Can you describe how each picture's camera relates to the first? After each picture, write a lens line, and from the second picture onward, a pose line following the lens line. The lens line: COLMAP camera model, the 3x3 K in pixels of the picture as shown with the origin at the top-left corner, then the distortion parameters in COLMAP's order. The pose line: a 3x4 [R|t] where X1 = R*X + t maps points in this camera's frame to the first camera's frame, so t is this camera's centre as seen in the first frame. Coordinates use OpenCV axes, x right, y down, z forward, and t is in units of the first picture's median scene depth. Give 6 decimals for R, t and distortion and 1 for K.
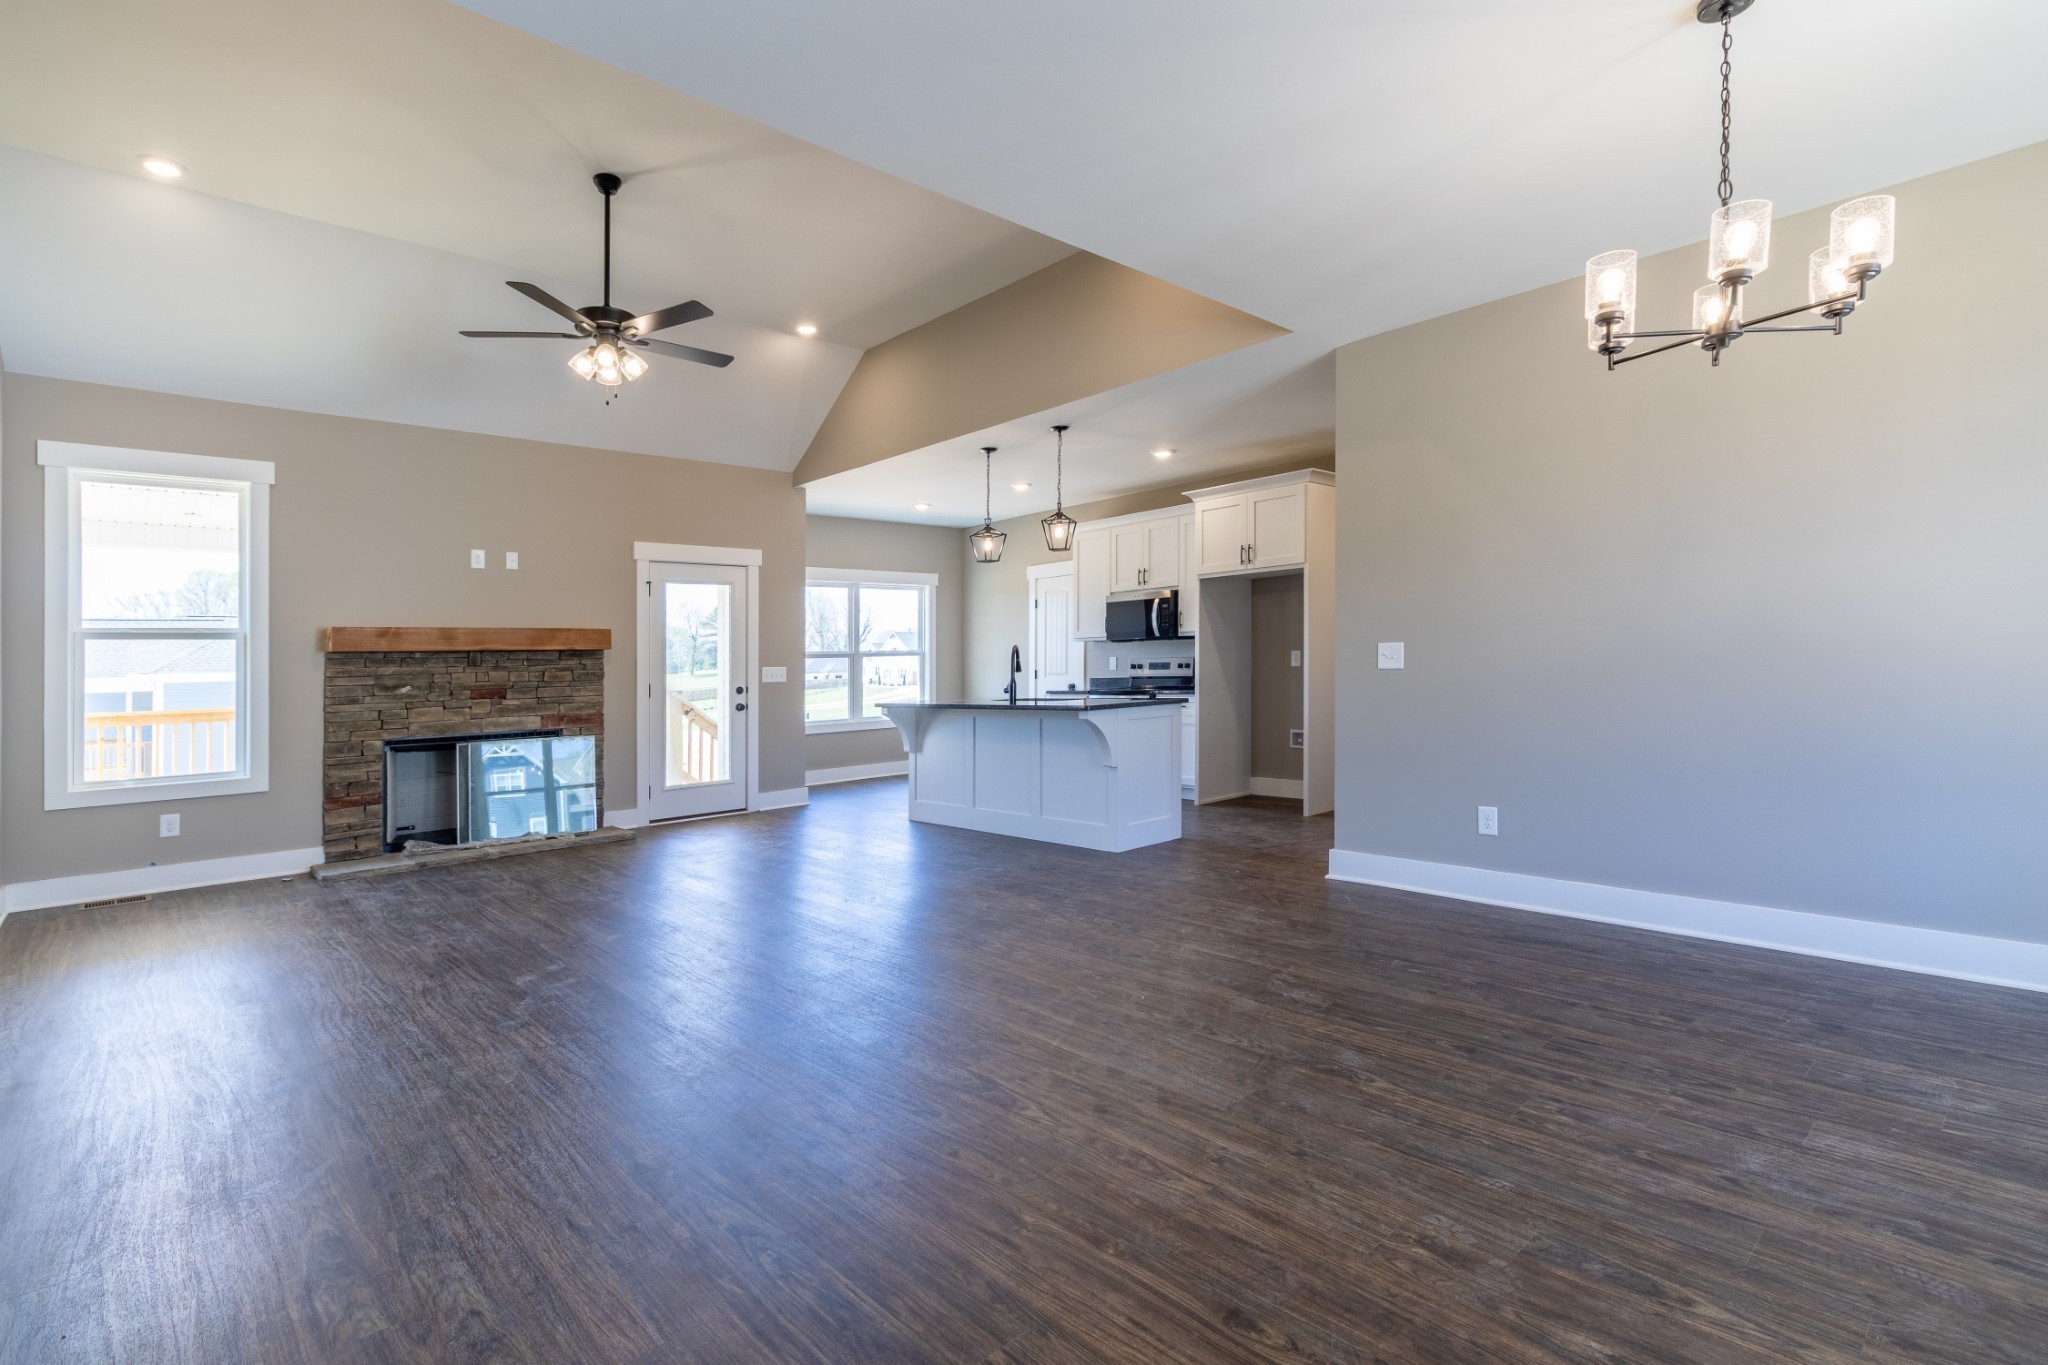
lens RADIAL K [[964.8, 0, 1036.2], [0, 964.8, 654.1], [0, 0, 1]] dist [0.000250, 0.000338]
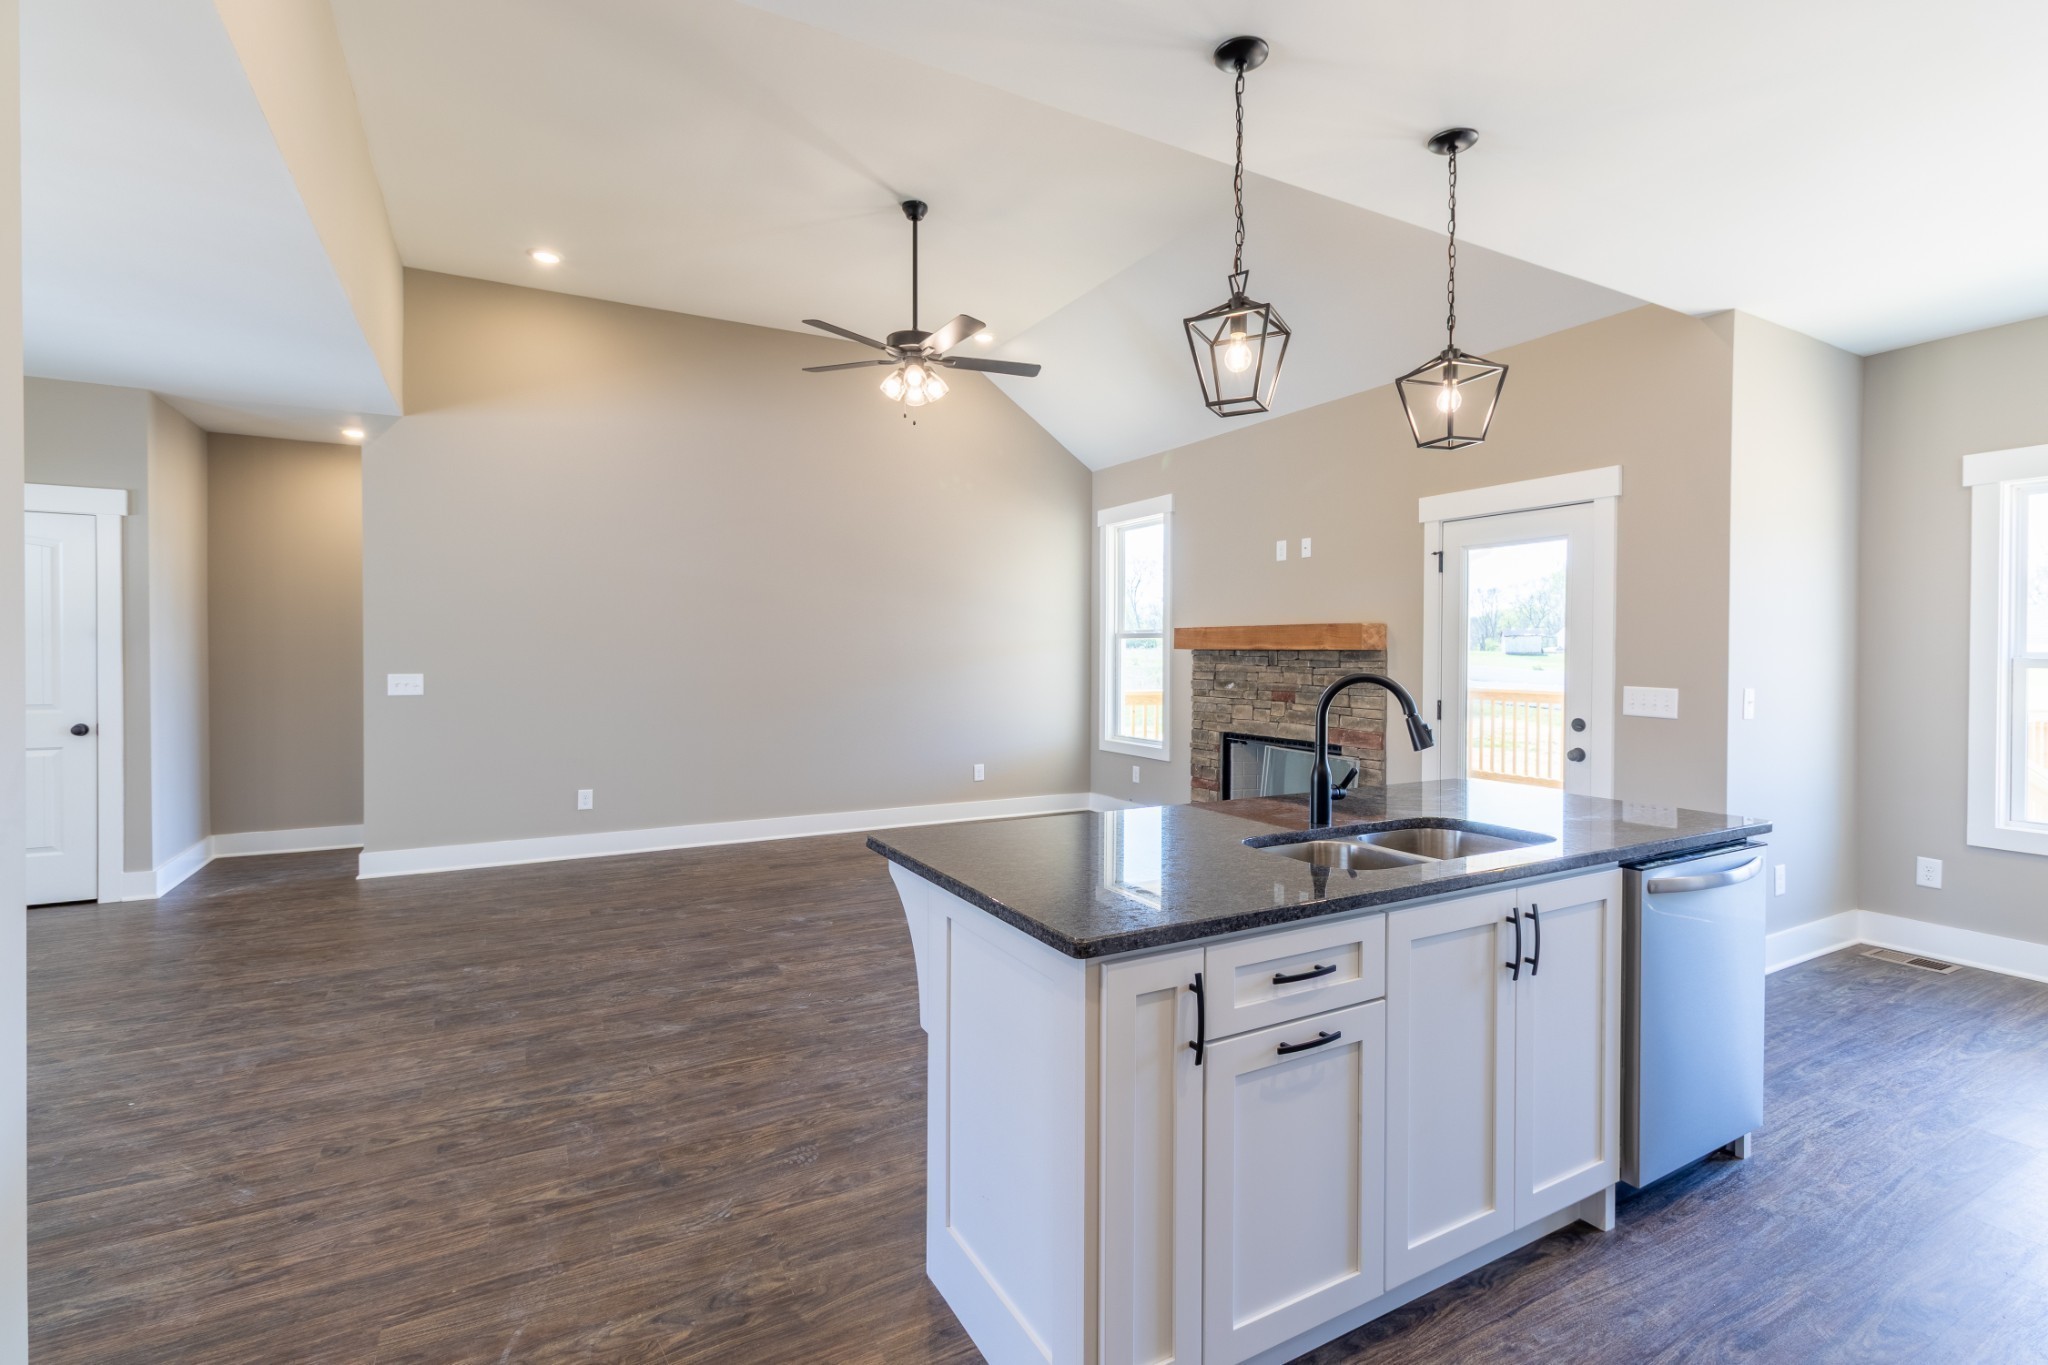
lens RADIAL K [[940.3, 0, 1028.6], [0, 940.3, 660.1], [0, 0, 1]] dist [0.001350, 0.000708]
pose [[-0.241349, 0.038605, -0.969670, 0.385778], [0.013977, 0.999243, 0.036303, -0.031414], [0.970338, -0.004791, -0.241705, 1.044806]]
